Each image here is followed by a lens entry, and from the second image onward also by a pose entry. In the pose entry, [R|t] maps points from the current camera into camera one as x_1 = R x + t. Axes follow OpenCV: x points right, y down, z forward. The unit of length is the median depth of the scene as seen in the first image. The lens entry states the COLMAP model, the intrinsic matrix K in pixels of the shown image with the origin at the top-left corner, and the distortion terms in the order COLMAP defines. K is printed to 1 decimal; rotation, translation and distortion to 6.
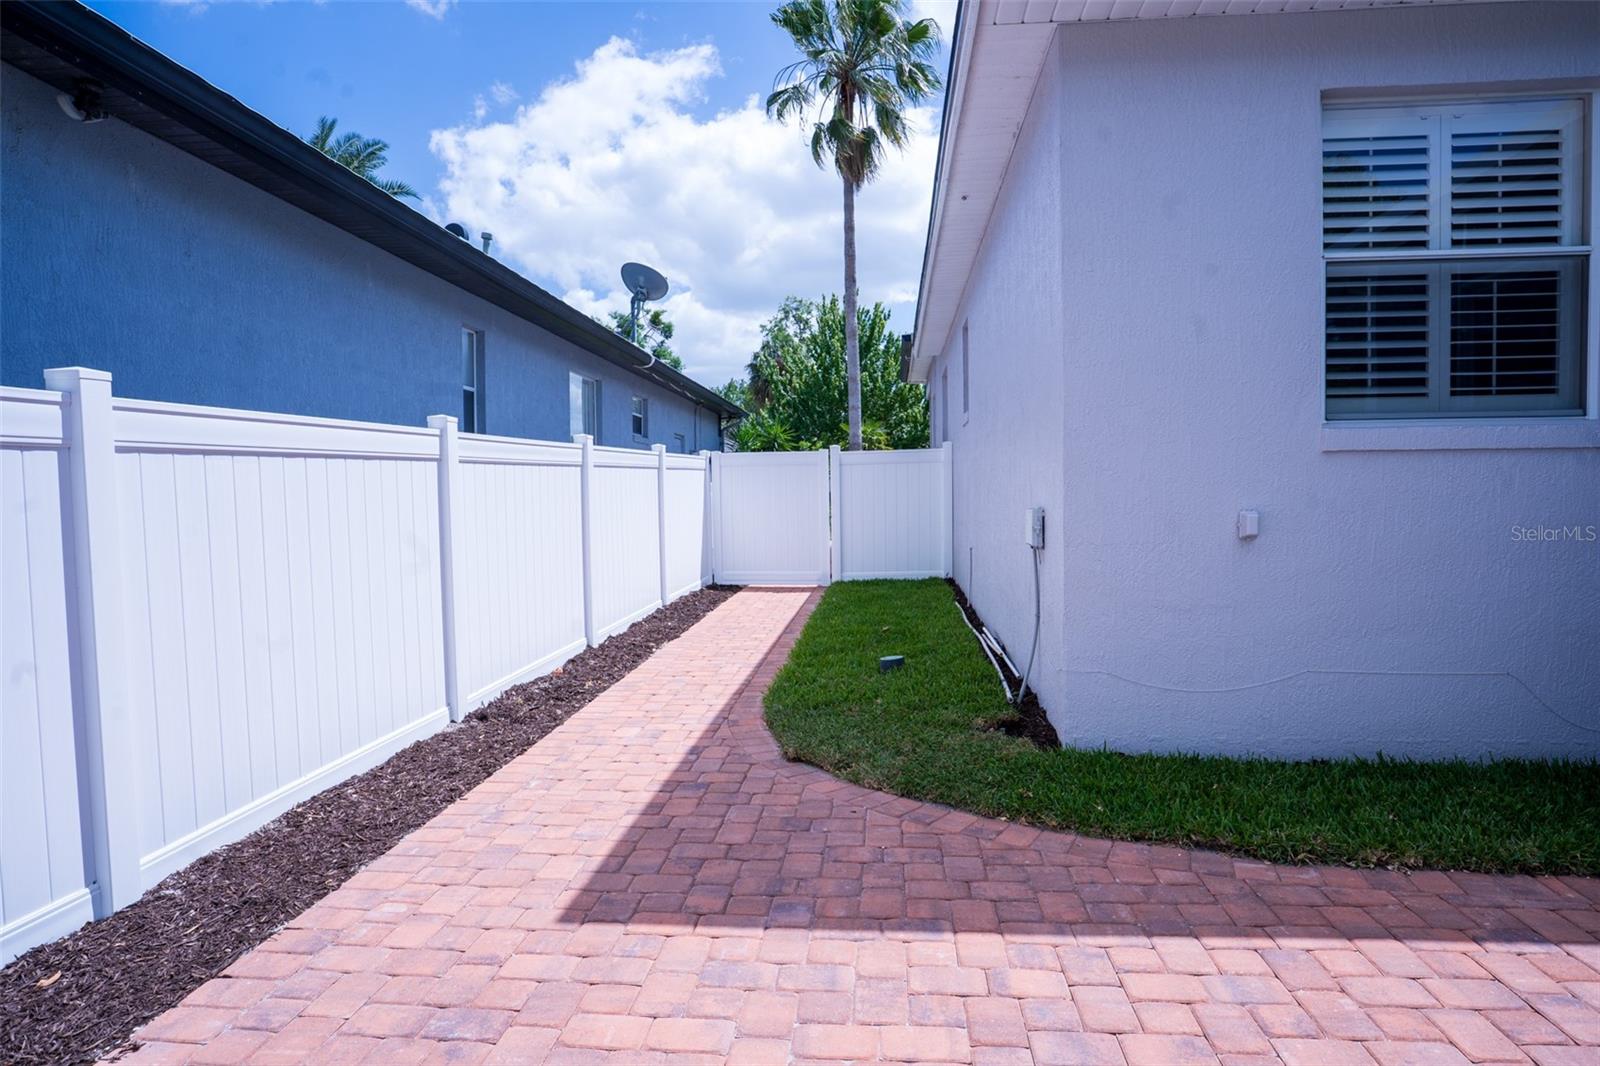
lens RADIAL K [[913.8, 0, 797.7], [0, 913.8, 532.3], [0, 0, 1]] dist [-0.041435, 0.020341]
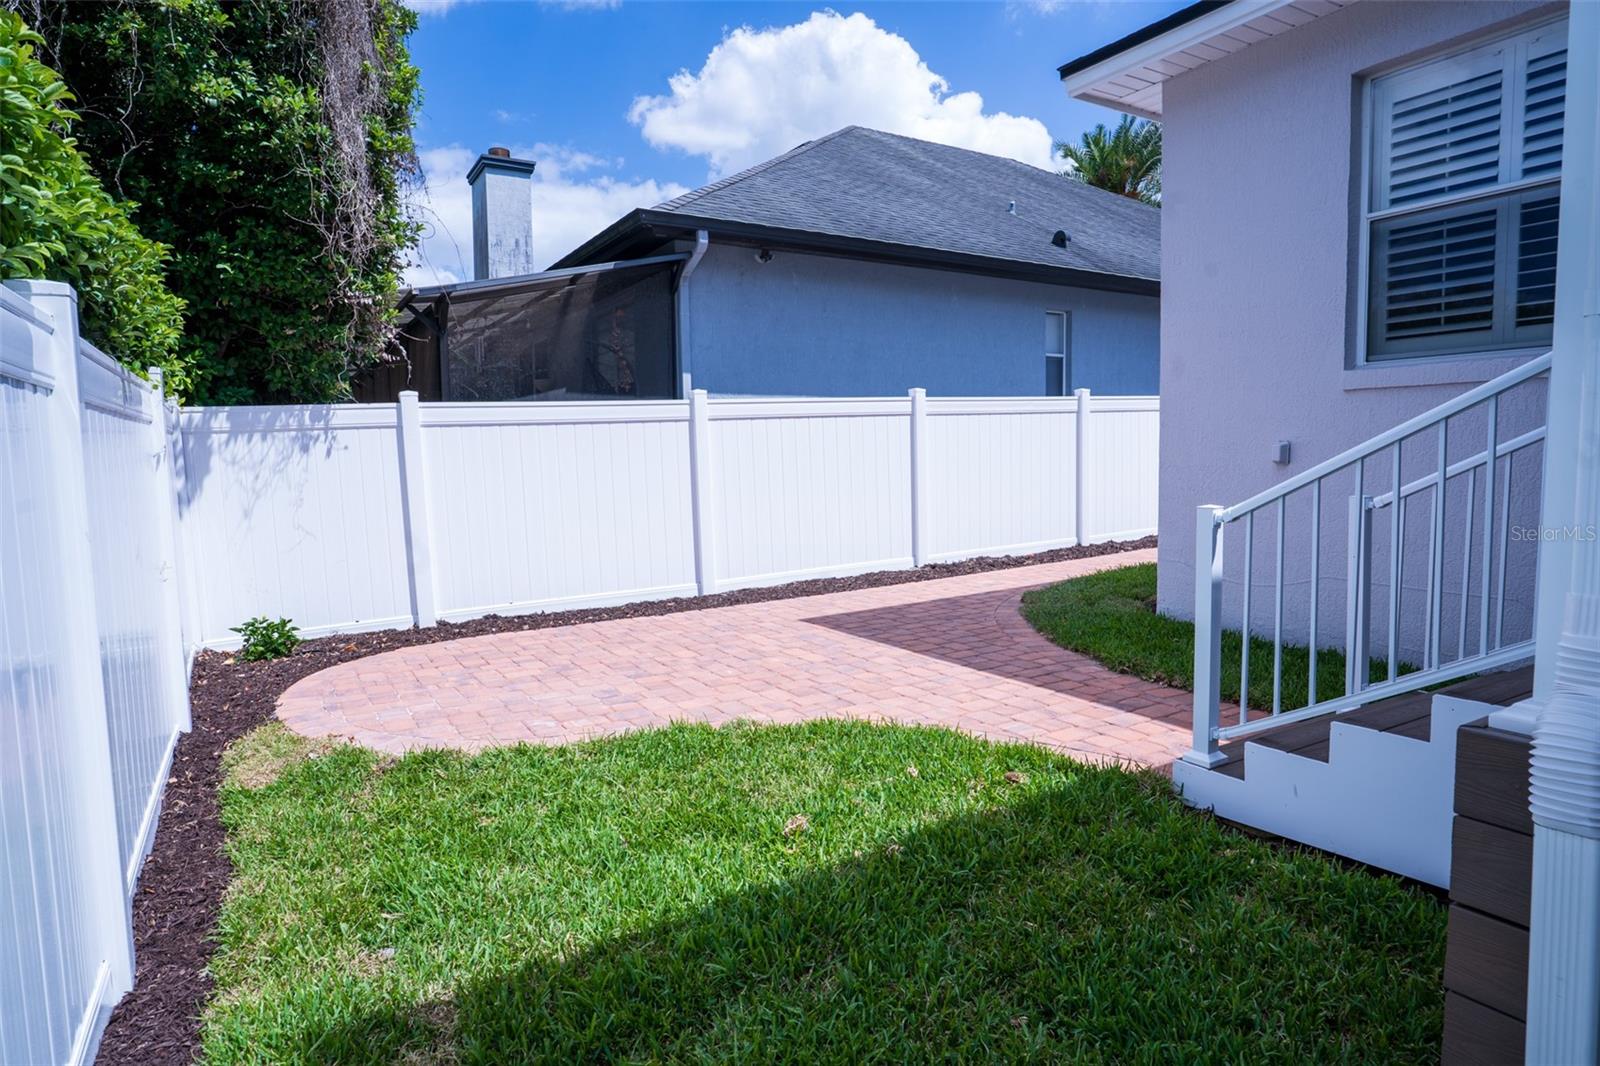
lens RADIAL K [[913.8, 0, 805.8], [0, 913.8, 535.0], [0, 0, 1]] dist [-0.041435, 0.020341]
pose [[0.596834, 0.075509, -0.798804, 1.088678], [-0.020576, 0.996675, 0.078839, 0.019068], [0.802101, -0.030617, 0.596403, -0.254436]]
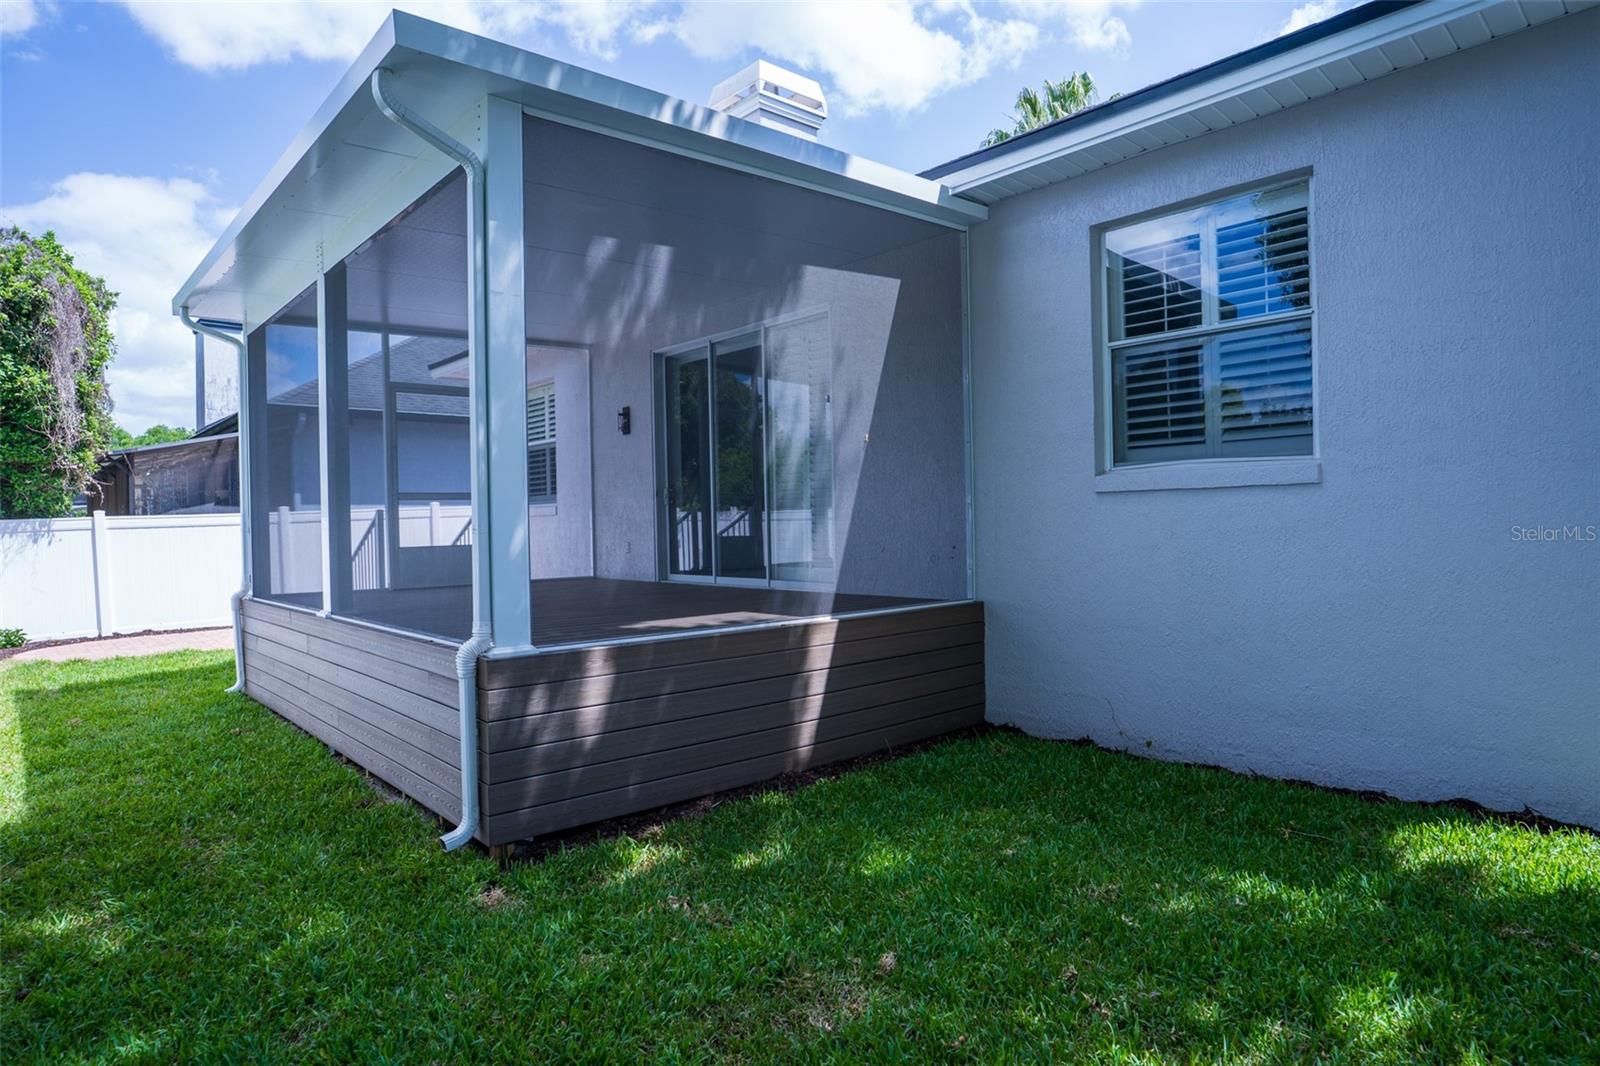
lens RADIAL K [[913.8, 0, 801.4], [0, 913.8, 534.3], [0, 0, 1]] dist [-0.041435, 0.020341]
pose [[0.736536, 0.006742, -0.676365, 1.149237], [-0.014085, 0.999886, -0.005371, 0.017578], [0.676252, 0.013482, 0.736547, -0.261016]]
